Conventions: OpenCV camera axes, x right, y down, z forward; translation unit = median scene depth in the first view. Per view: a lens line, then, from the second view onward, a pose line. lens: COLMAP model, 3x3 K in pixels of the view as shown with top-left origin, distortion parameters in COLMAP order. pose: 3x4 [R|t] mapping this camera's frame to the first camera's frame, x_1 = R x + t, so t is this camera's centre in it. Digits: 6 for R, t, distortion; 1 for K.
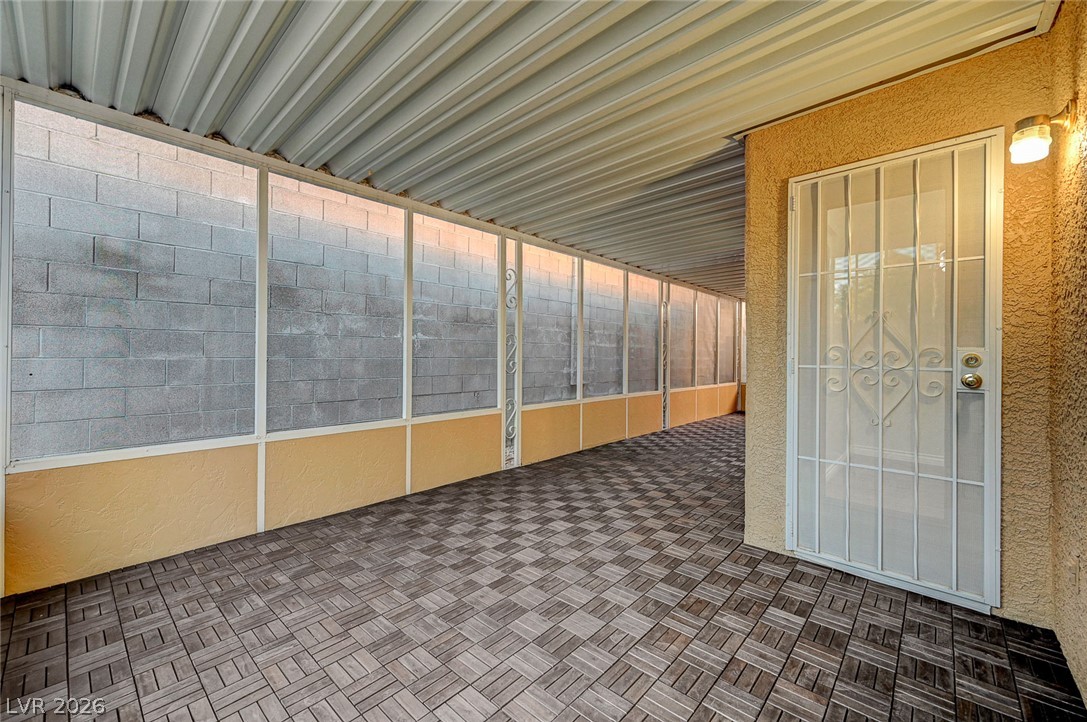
lens RADIAL K [[427.7, 0, 541.8], [0, 427.7, 355.1], [0, 0, 1]] dist [0.003249, 0.000641]
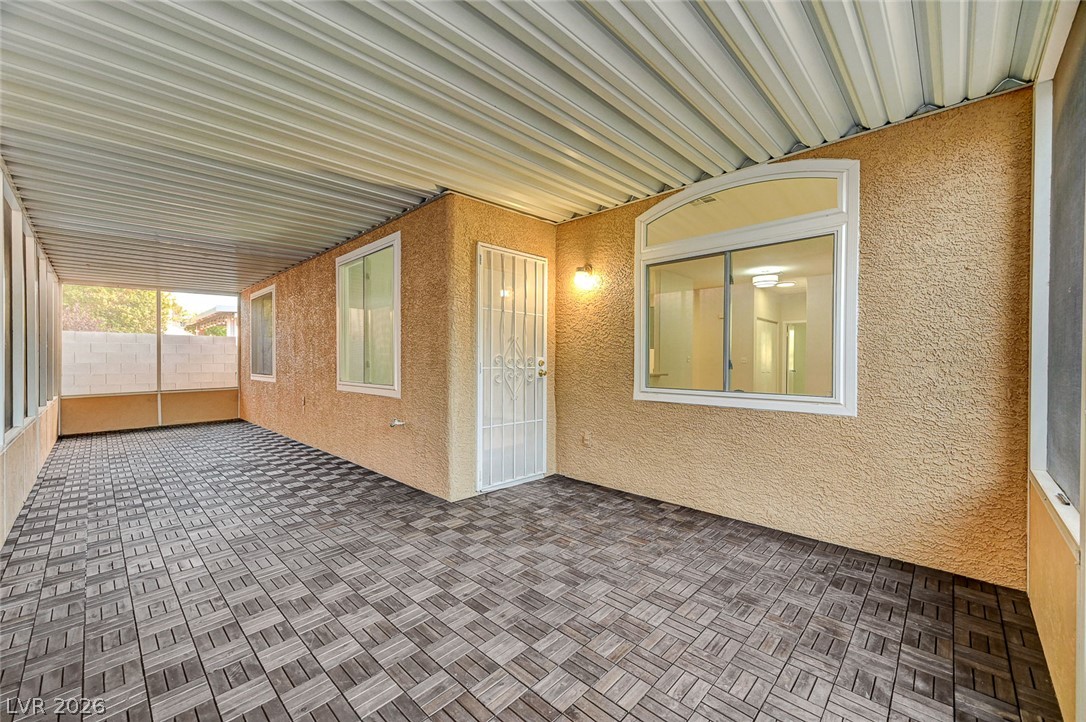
lens RADIAL K [[427.3, 0, 532.5], [0, 427.3, 364.3], [0, 0, 1]] dist [0.003249, 0.000641]
pose [[0.054226, -0.014309, 0.998426, -0.970852], [-0.003525, 0.999888, 0.014521, -0.010290], [-0.998522, -0.004307, 0.054170, 0.794859]]
